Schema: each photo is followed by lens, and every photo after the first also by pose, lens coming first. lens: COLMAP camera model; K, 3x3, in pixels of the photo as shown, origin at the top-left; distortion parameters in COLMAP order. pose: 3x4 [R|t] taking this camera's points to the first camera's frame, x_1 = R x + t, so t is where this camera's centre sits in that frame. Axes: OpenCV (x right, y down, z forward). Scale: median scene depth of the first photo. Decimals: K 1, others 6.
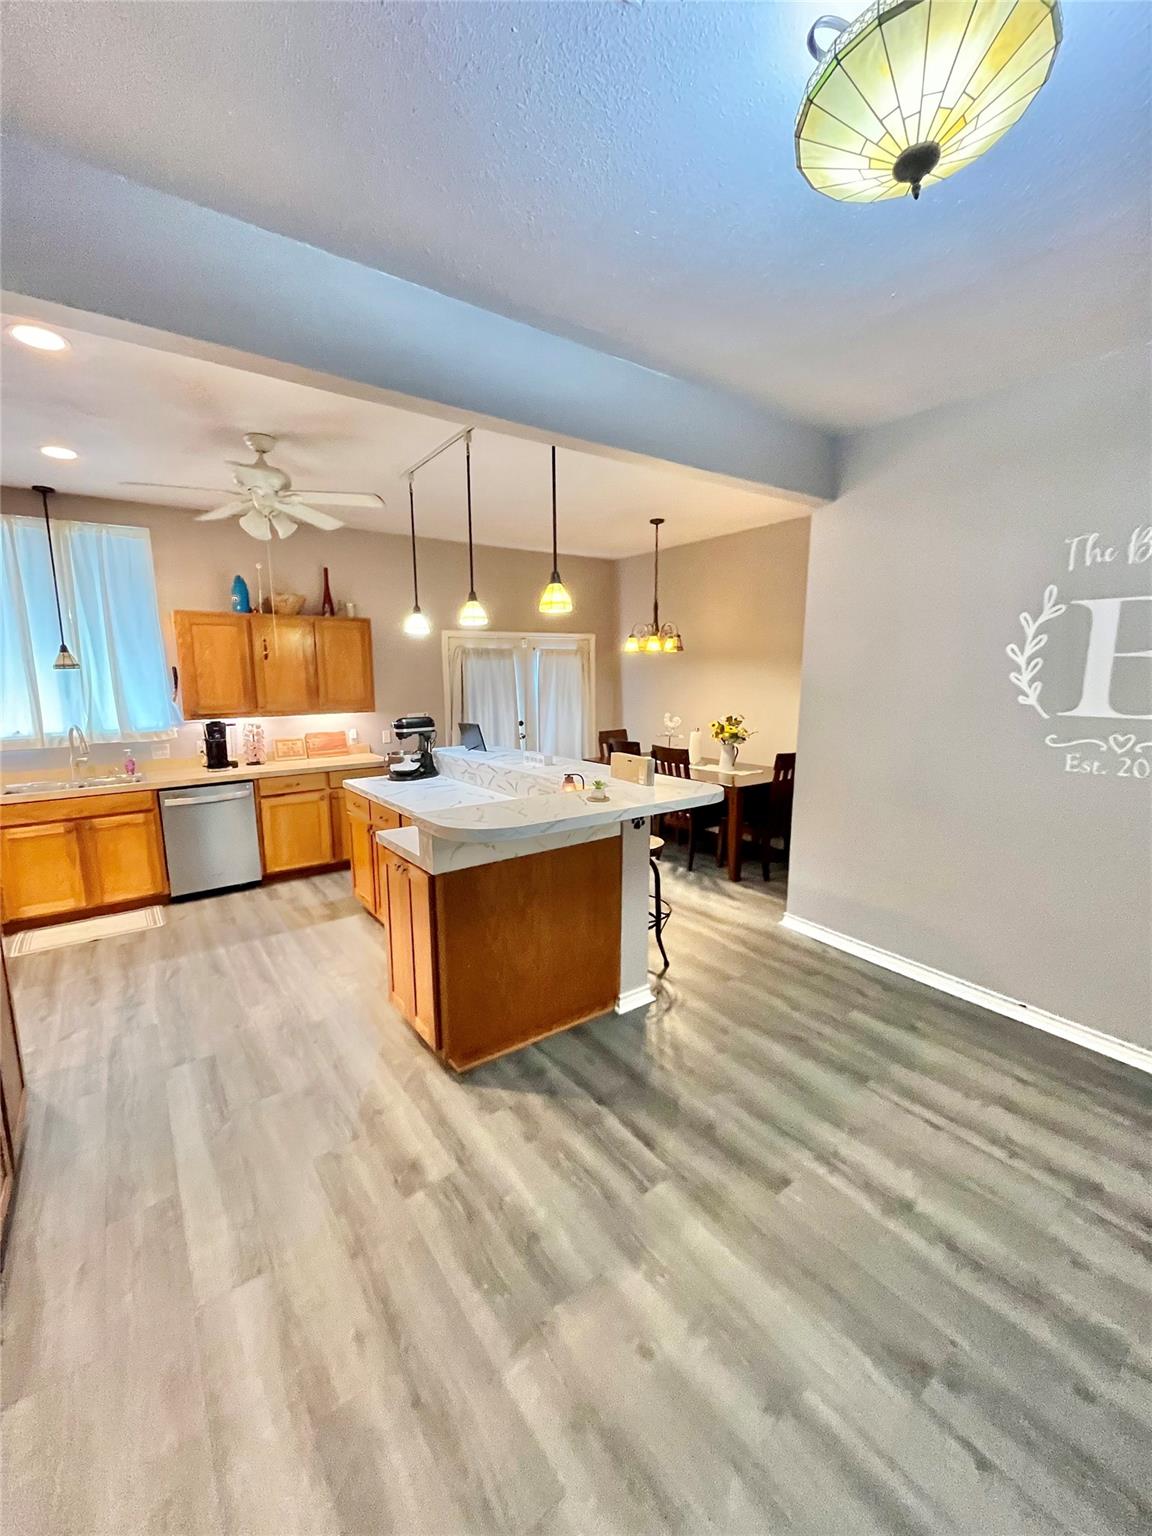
lens RADIAL K [[623.4, 0, 572.0], [0, 623.4, 768.3], [0, 0, 1]] dist [-0.002136, 0.000006]
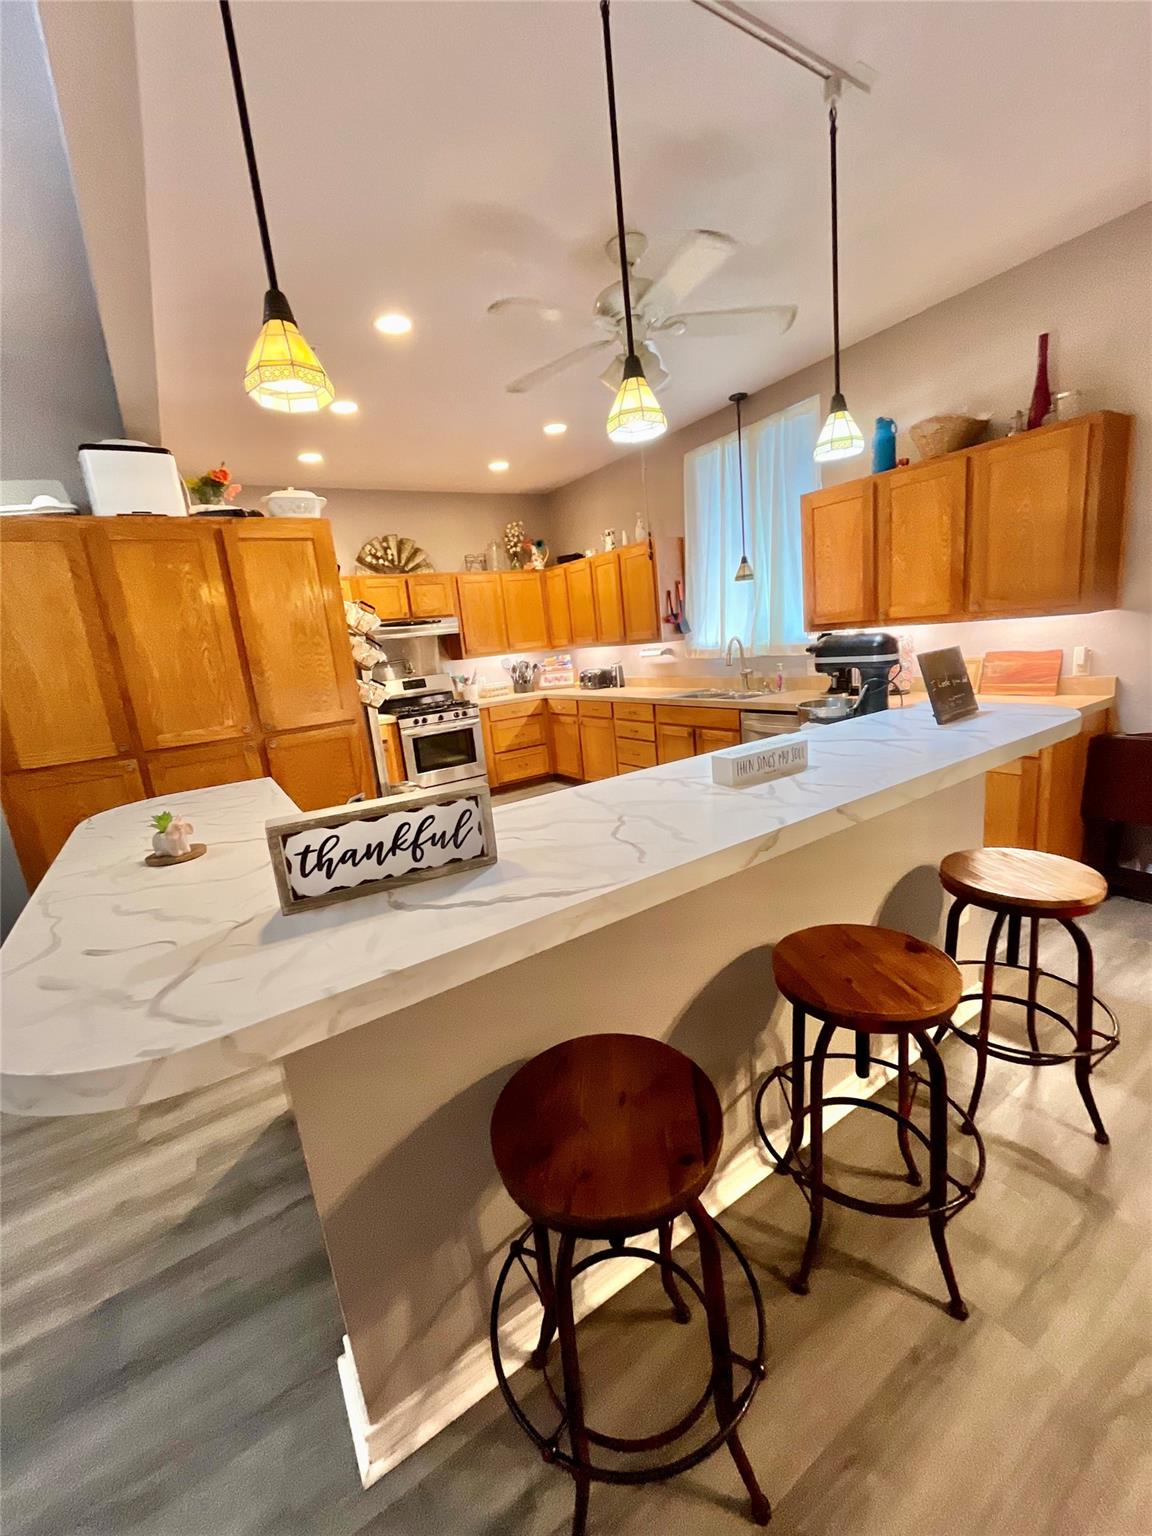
lens RADIAL K [[623.4, 0, 573.5], [0, 623.4, 771.3], [0, 0, 1]] dist [-0.002136, 0.000006]
pose [[-0.057741, 0.228908, -0.971734, 0.269325], [-0.054146, 0.971207, 0.232001, -0.076957], [0.996862, 0.066012, -0.043684, 0.786590]]
